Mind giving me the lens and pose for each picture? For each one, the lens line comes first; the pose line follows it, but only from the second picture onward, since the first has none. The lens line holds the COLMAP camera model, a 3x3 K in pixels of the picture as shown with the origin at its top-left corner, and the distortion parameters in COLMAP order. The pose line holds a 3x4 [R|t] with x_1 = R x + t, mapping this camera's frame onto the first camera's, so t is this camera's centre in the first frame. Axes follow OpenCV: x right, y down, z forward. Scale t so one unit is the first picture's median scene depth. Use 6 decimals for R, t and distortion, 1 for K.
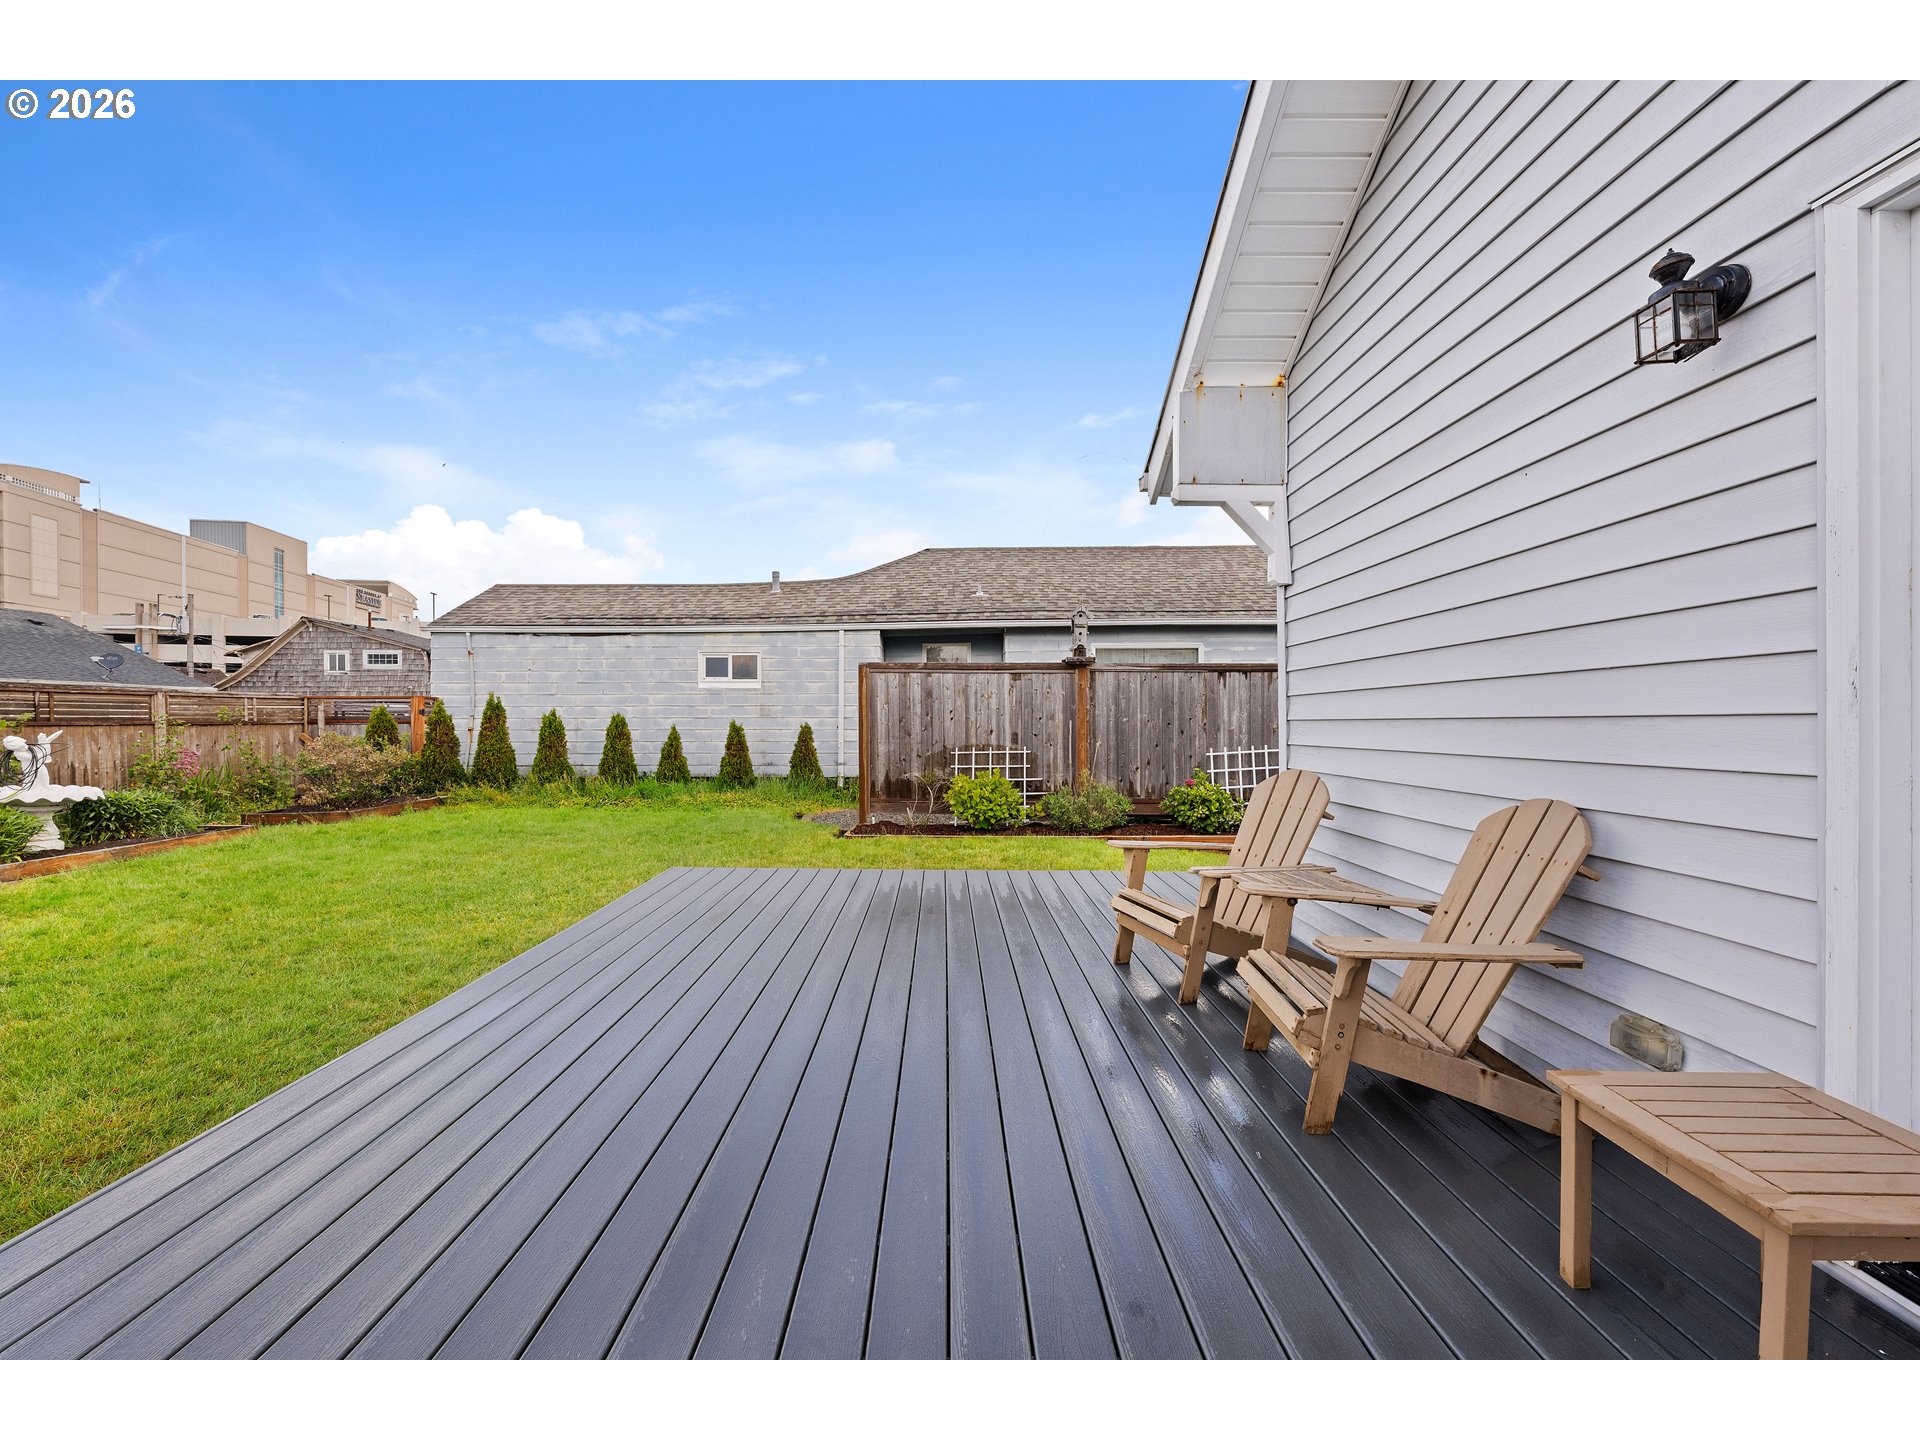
lens RADIAL K [[754.7, 0, 964.9], [0, 754.7, 724.6], [0, 0, 1]] dist [-0.001577, -0.000557]
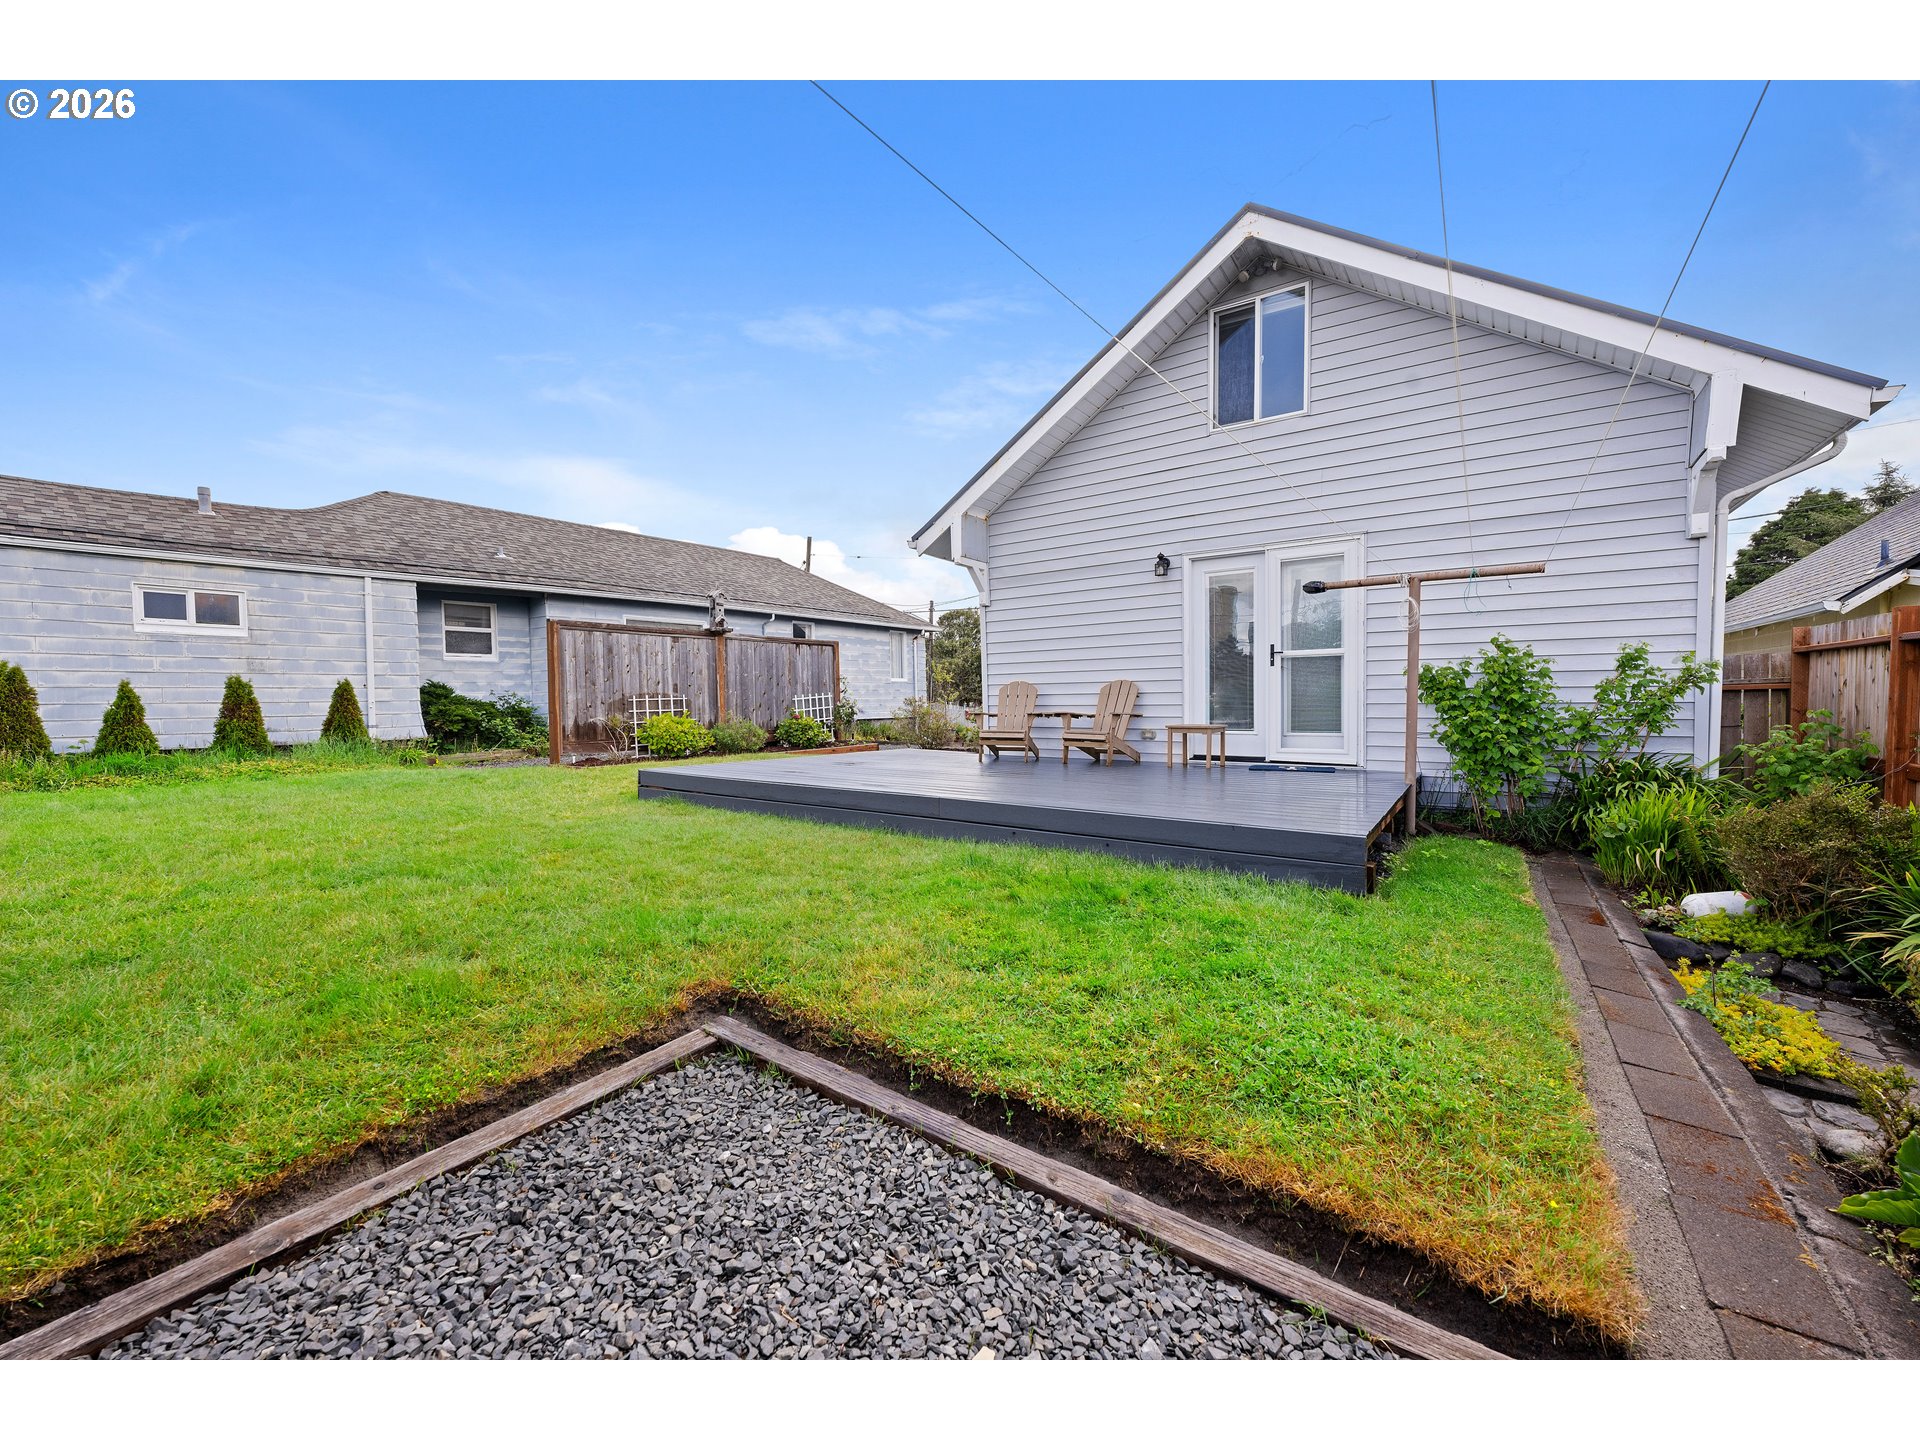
lens RADIAL K [[754.7, 0, 964.7], [0, 754.7, 714.7], [0, 0, 1]] dist [-0.001577, -0.000557]
pose [[0.577767, -0.025194, 0.815812, -0.688549], [0.018116, 0.999673, 0.018042, 0.048560], [-0.816000, 0.004355, 0.578035, -0.130419]]
